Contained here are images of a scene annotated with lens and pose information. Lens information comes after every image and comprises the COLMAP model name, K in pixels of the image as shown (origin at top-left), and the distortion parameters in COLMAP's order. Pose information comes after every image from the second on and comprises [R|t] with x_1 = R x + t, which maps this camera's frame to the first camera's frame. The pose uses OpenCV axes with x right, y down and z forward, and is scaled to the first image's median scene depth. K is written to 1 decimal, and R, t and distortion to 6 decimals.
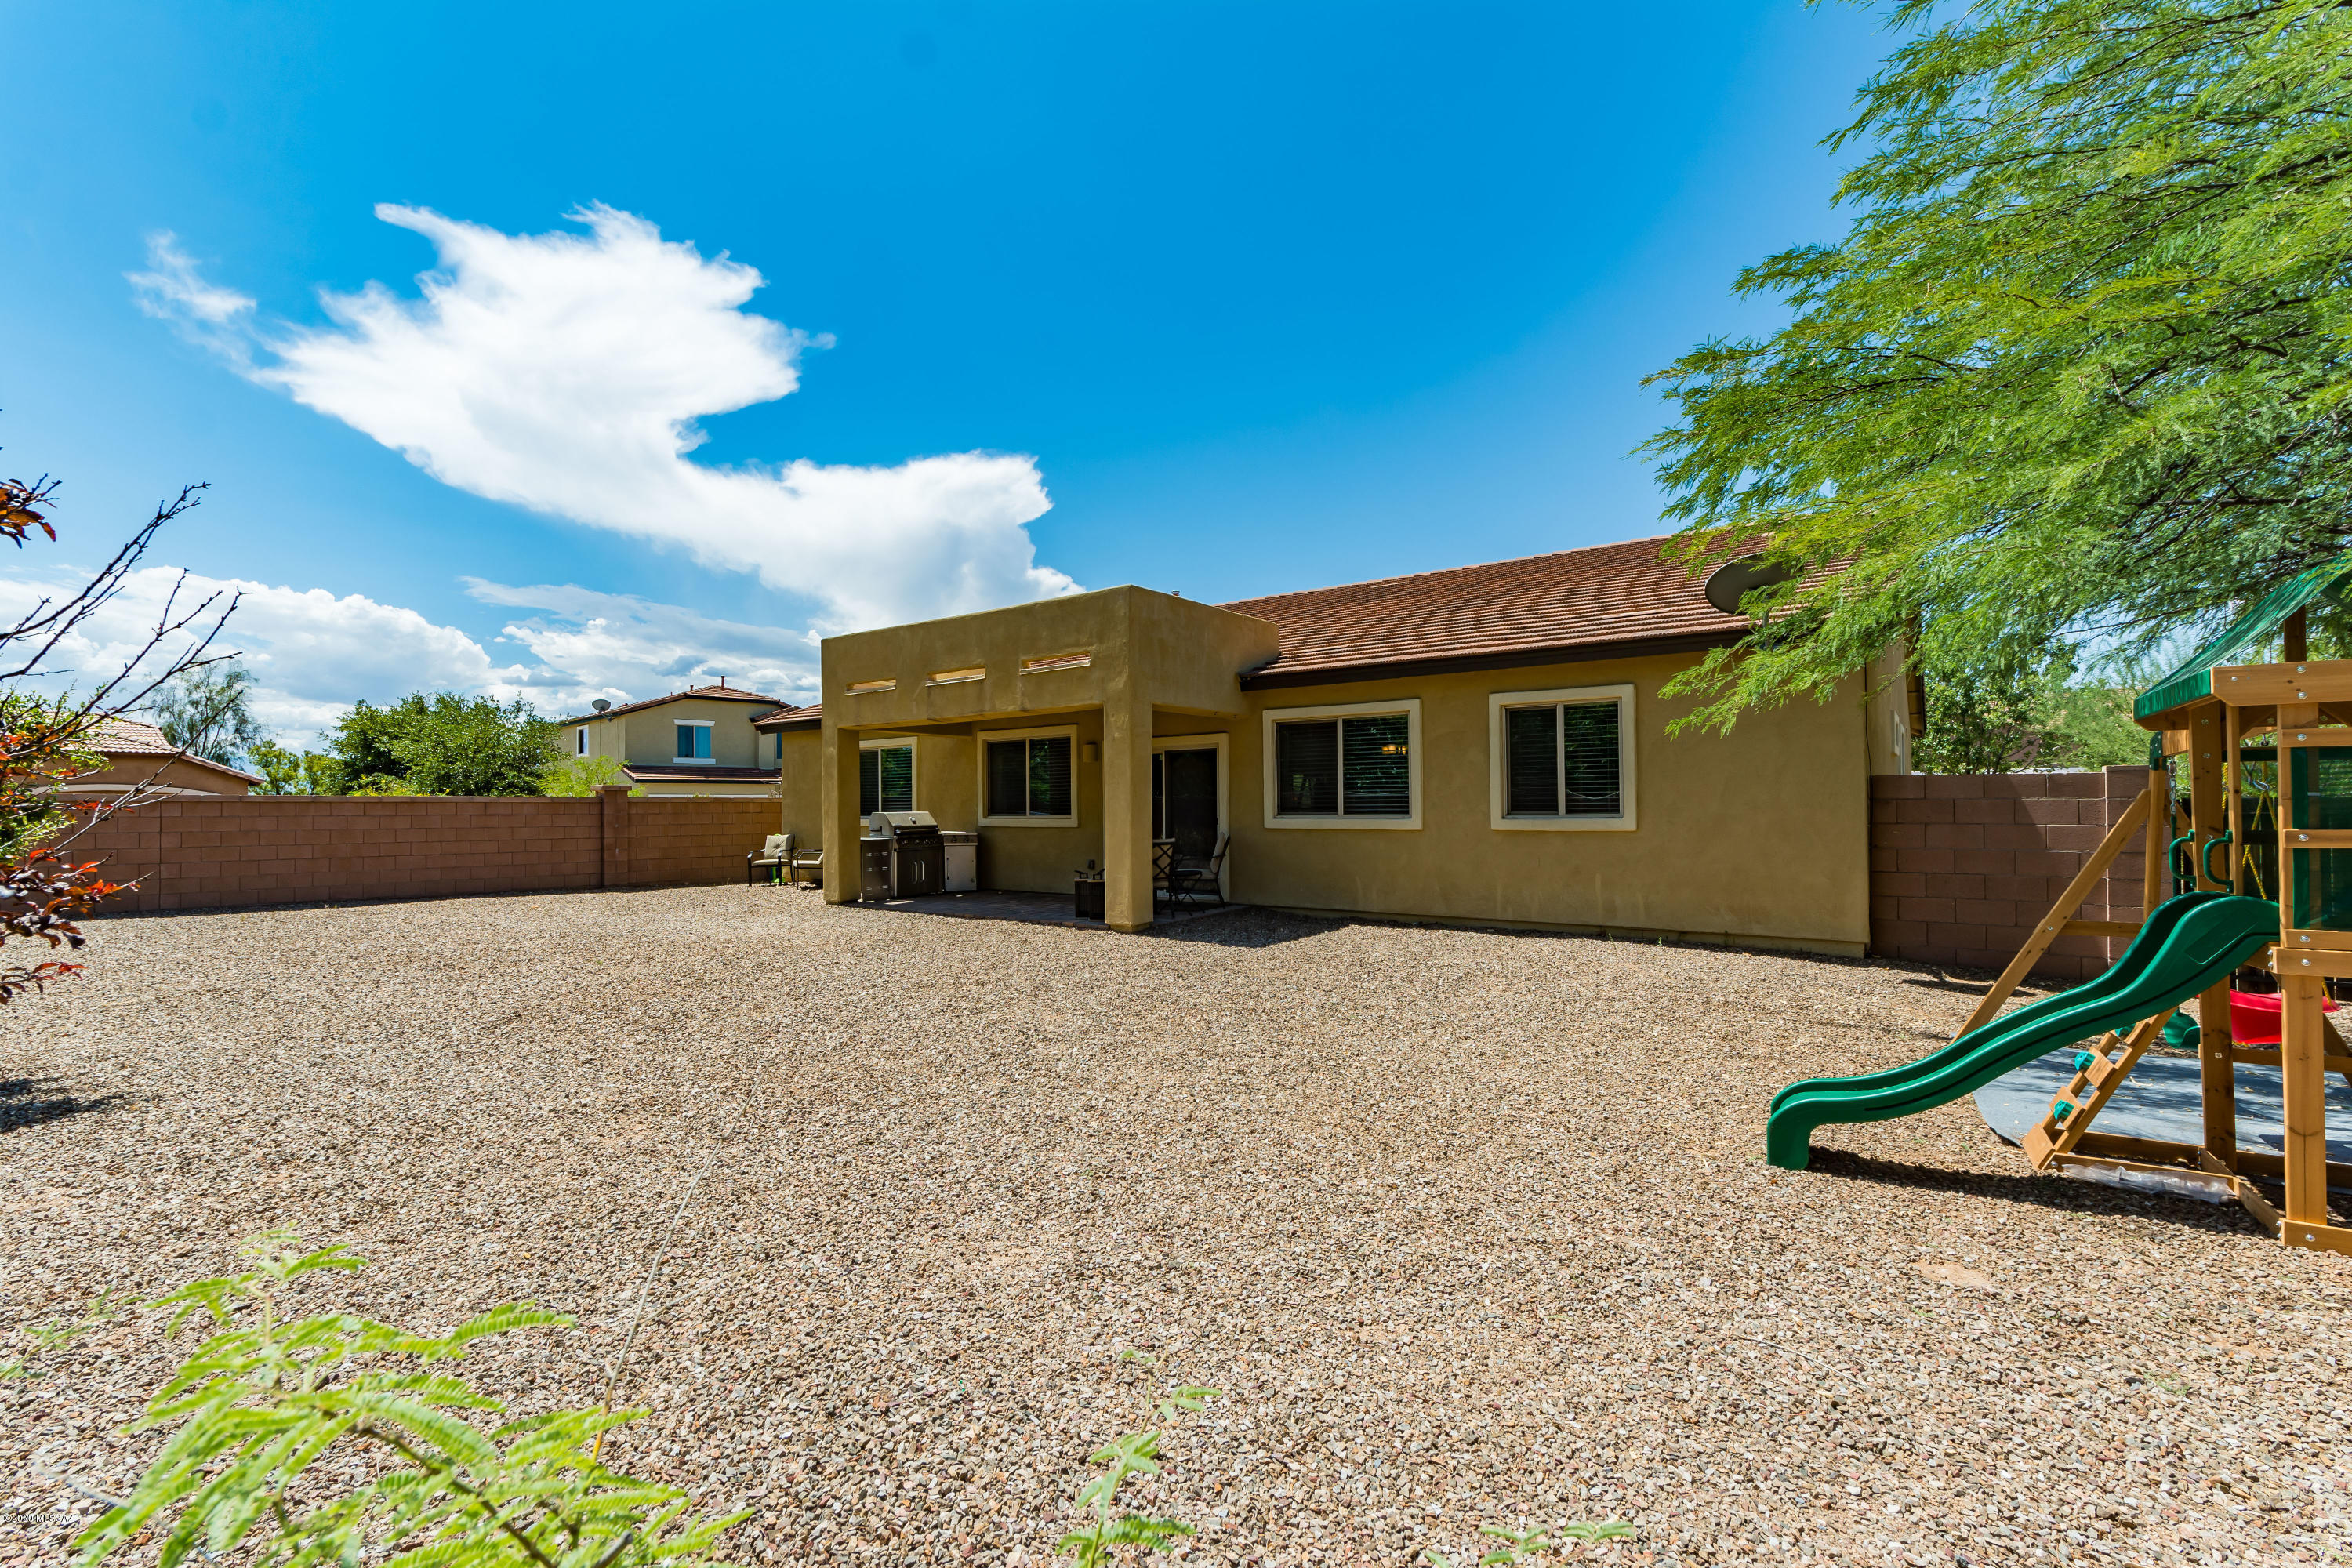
lens RADIAL K [[1034.3, 0, 1201.9], [0, 1034.3, 792.2], [0, 0, 1]] dist [0.003743, 0.000563]
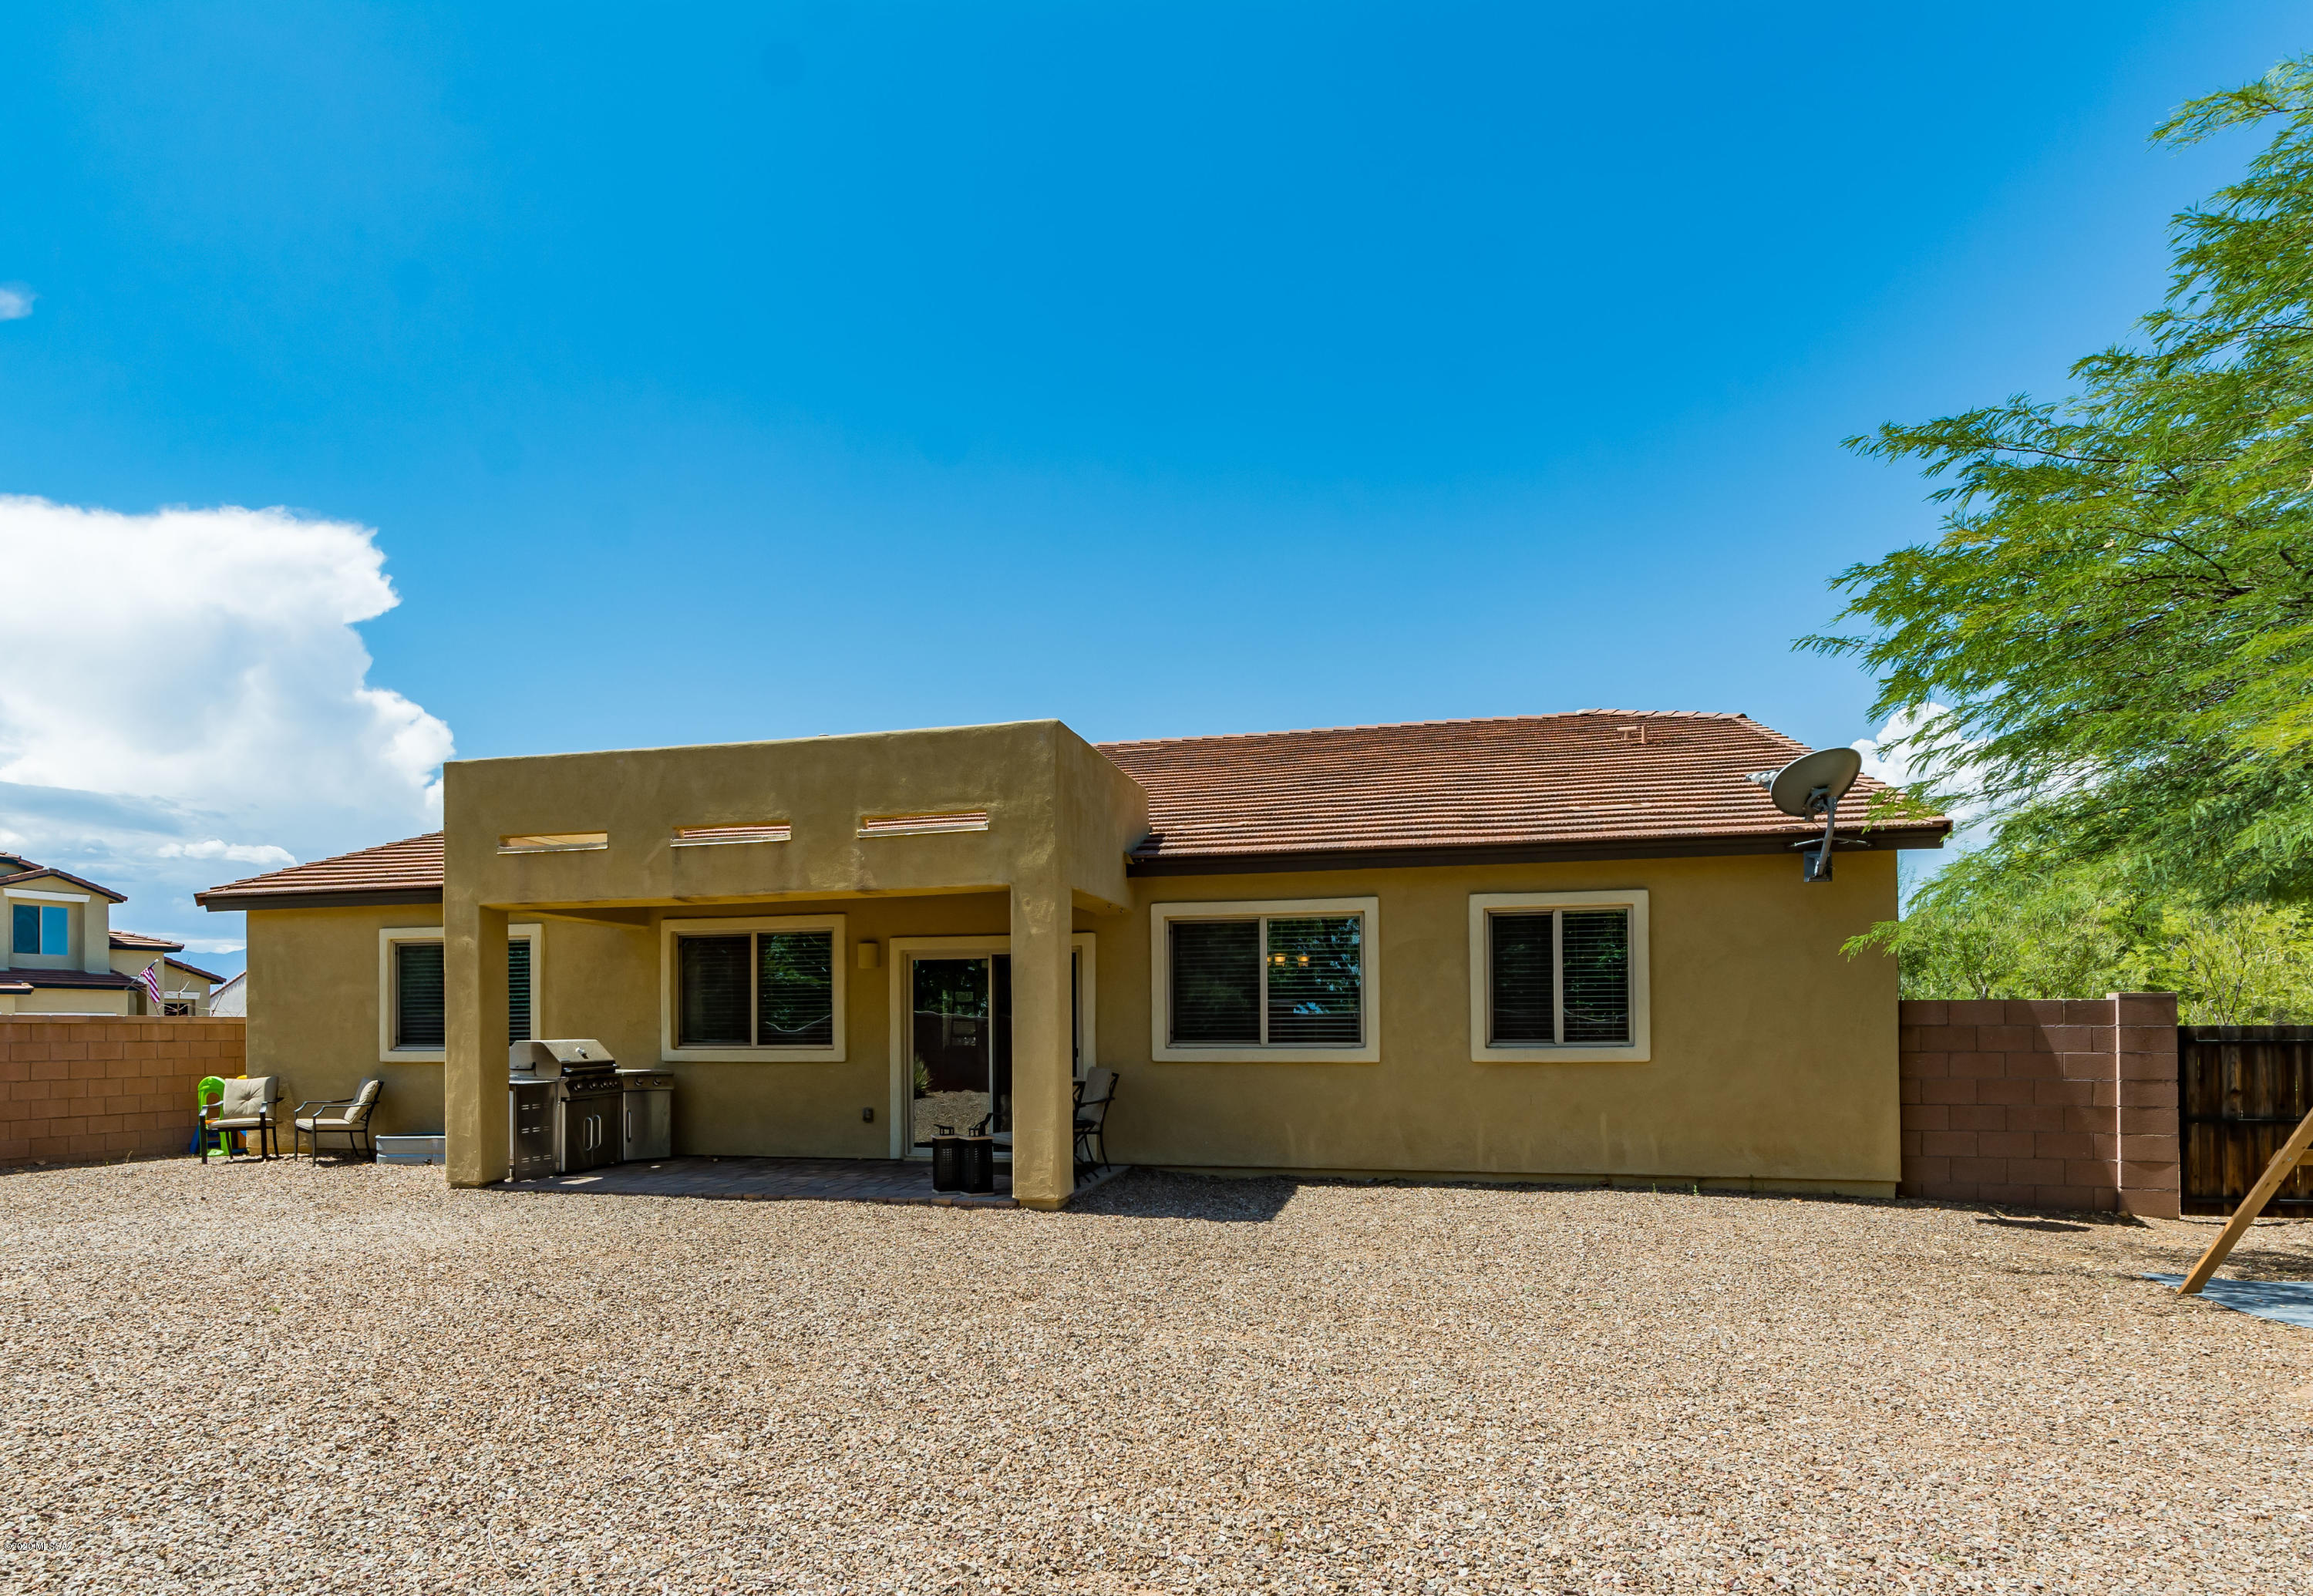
lens RADIAL K [[1310.7, 0, 1149.8], [0, 1310.7, 986.9], [0, 0, 1]] dist [-0.002362, 0.000244]
pose [[0.926218, 0.016806, 0.376614, -0.310913], [-0.007580, 0.999634, -0.025966, 0.005687], [-0.376912, 0.021196, 0.926006, 0.125639]]
